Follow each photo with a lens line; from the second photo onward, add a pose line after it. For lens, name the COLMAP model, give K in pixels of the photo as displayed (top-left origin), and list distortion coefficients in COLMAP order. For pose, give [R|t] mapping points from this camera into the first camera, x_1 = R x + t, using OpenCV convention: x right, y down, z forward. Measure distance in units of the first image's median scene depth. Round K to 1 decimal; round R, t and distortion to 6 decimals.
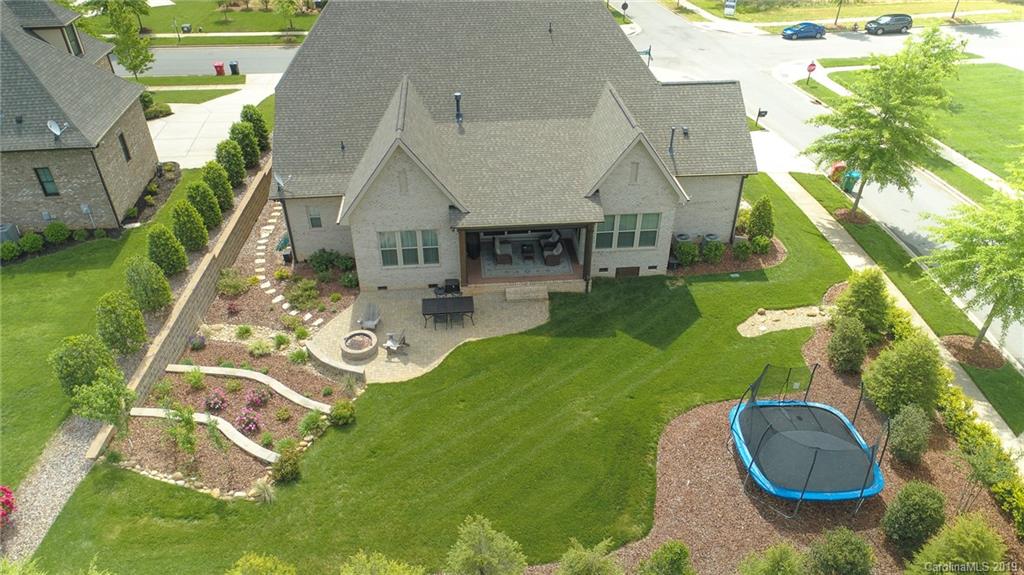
lens RADIAL K [[686.9, 0, 511.4], [0, 686.9, 291.8], [0, 0, 1]] dist [0.000074, -0.000348]
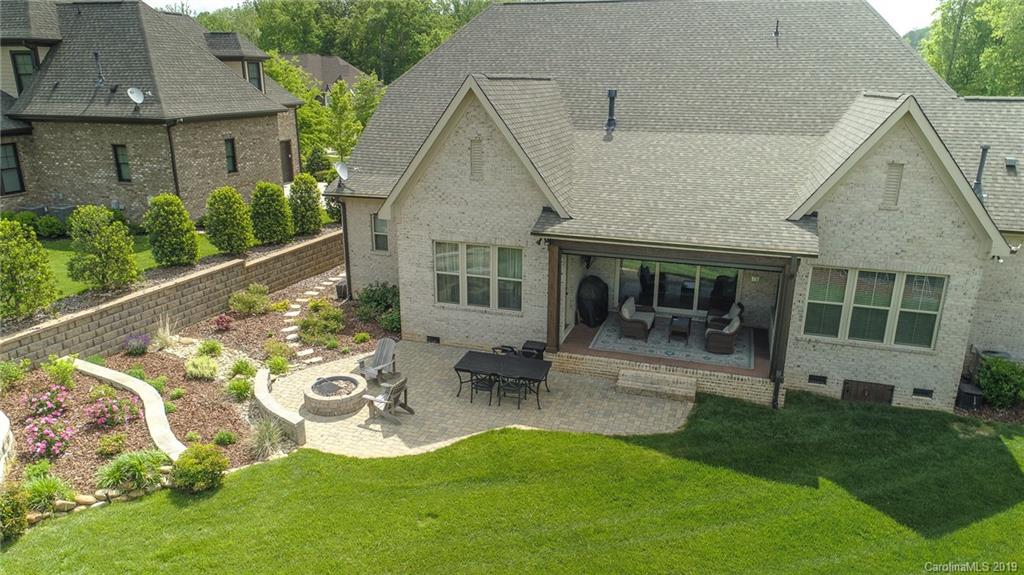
lens RADIAL K [[686.9, 0, 511.4], [0, 686.9, 291.8], [0, 0, 1]] dist [0.000074, -0.000348]
pose [[0.918793, 0.121139, -0.375691, 0.114406], [-0.229577, 0.938215, -0.258936, 0.102996], [0.321112, 0.324159, 0.889836, 0.451343]]
